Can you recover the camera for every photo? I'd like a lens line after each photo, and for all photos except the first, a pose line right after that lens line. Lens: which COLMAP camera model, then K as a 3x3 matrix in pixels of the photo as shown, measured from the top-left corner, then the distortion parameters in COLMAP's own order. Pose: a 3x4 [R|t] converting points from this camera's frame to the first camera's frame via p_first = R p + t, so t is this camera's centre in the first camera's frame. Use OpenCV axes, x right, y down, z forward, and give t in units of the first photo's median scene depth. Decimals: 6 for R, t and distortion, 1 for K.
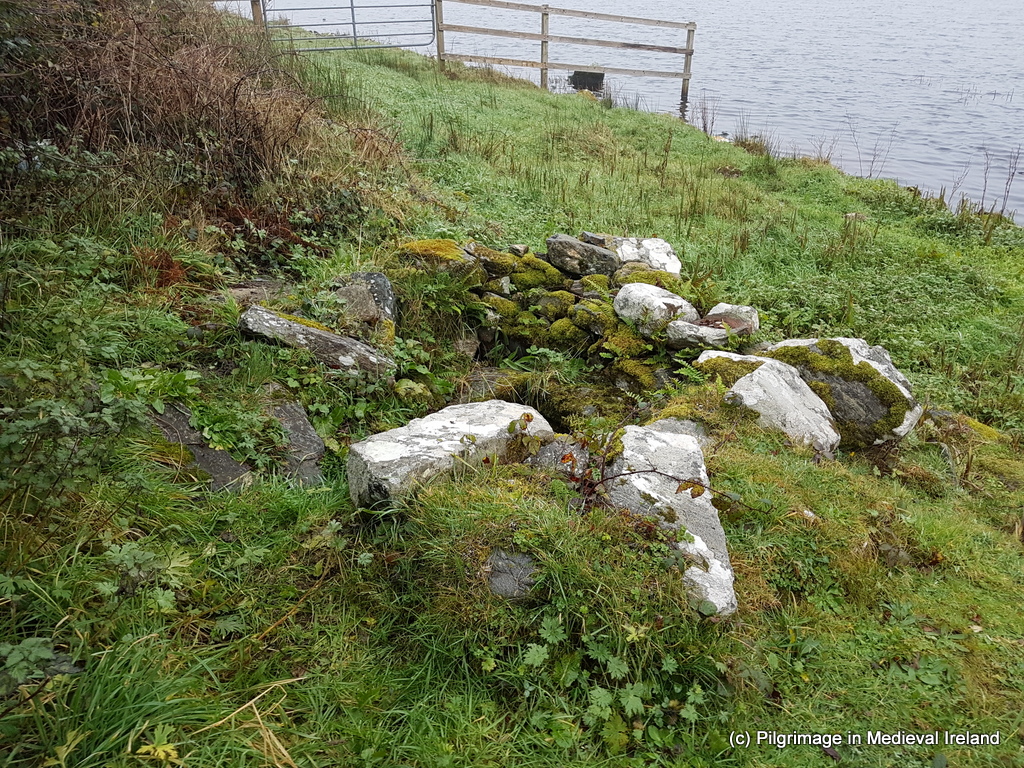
lens RADIAL K [[890.6, 0, 512.0], [0, 890.6, 384.0], [0, 0, 1]] dist [0.013117, 0.002037]
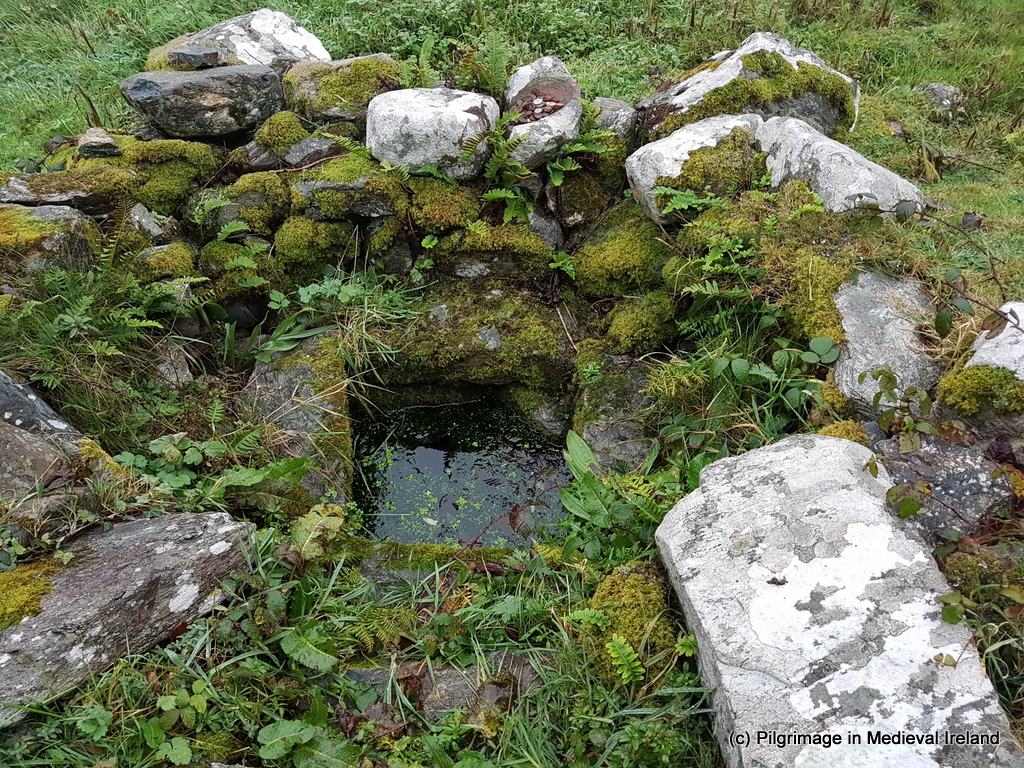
lens RADIAL K [[890.6, 0, 512.0], [0, 890.6, 384.0], [0, 0, 1]] dist [0.013117, 0.002037]
pose [[0.572717, -0.627158, 0.527891, -0.218034], [0.396699, 0.775575, 0.491034, -0.211574], [-0.717374, -0.071810, 0.692977, 0.516822]]
